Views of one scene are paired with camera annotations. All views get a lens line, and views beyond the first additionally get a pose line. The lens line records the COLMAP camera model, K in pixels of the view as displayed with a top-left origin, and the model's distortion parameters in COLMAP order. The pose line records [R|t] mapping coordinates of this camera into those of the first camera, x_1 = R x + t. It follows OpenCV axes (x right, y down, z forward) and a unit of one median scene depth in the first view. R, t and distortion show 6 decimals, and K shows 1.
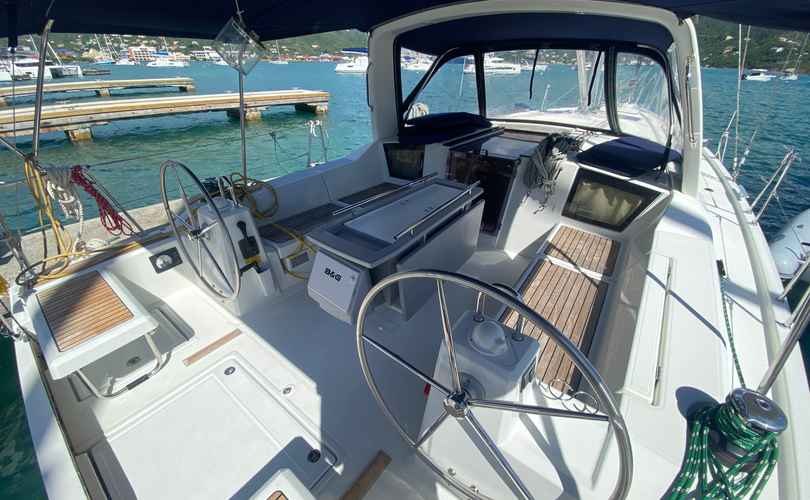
lens RADIAL K [[322.0, 0, 390.6], [0, 322.0, 254.7], [0, 0, 1]] dist [0.014316, -0.017138]
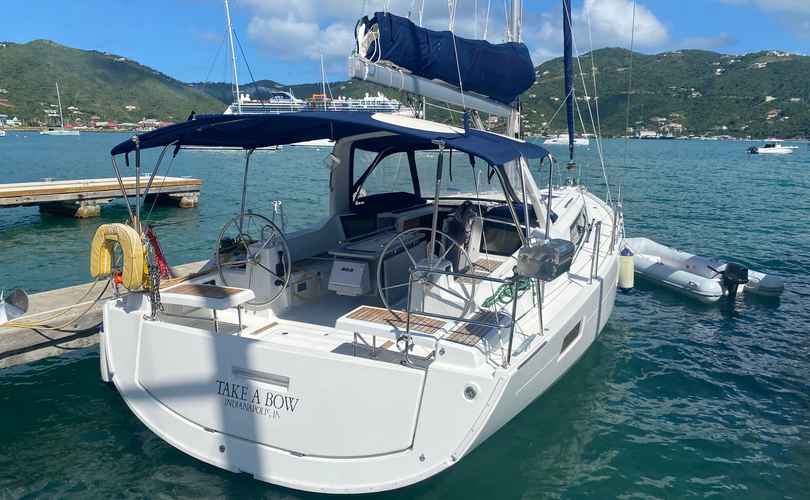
lens RADIAL K [[604.1, 0, 405.0], [0, 604.1, 250.0], [0, 0, 1]] dist [0.050964, -0.002386]
pose [[0.974357, -0.035622, 0.222171, -0.066307], [0.109125, 0.938305, -0.328139, 0.119326], [-0.196776, 0.343969, 0.918131, -0.237332]]
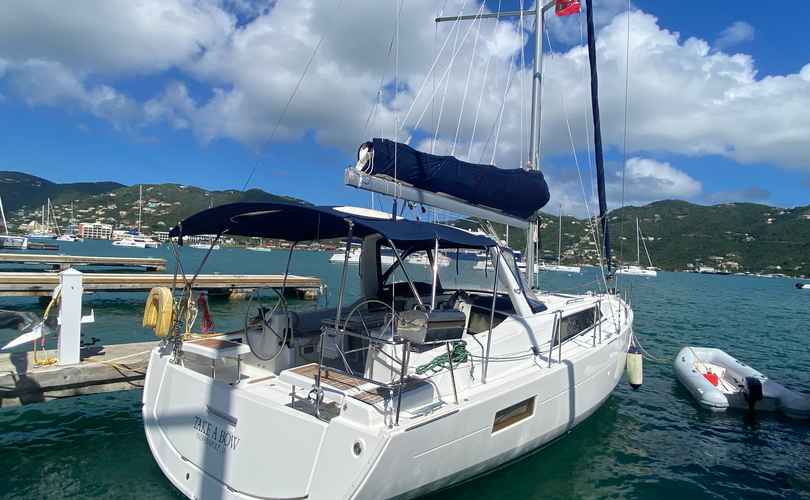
lens RADIAL K [[458.5, 0, 405.0], [0, 458.5, 250.0], [0, 0, 1]] dist [0.030294, -0.001595]
pose [[0.998595, 0.048868, 0.020476, 0.023004], [-0.030983, 0.852057, -0.522532, 0.125589], [-0.042982, 0.521164, 0.852374, -0.209504]]
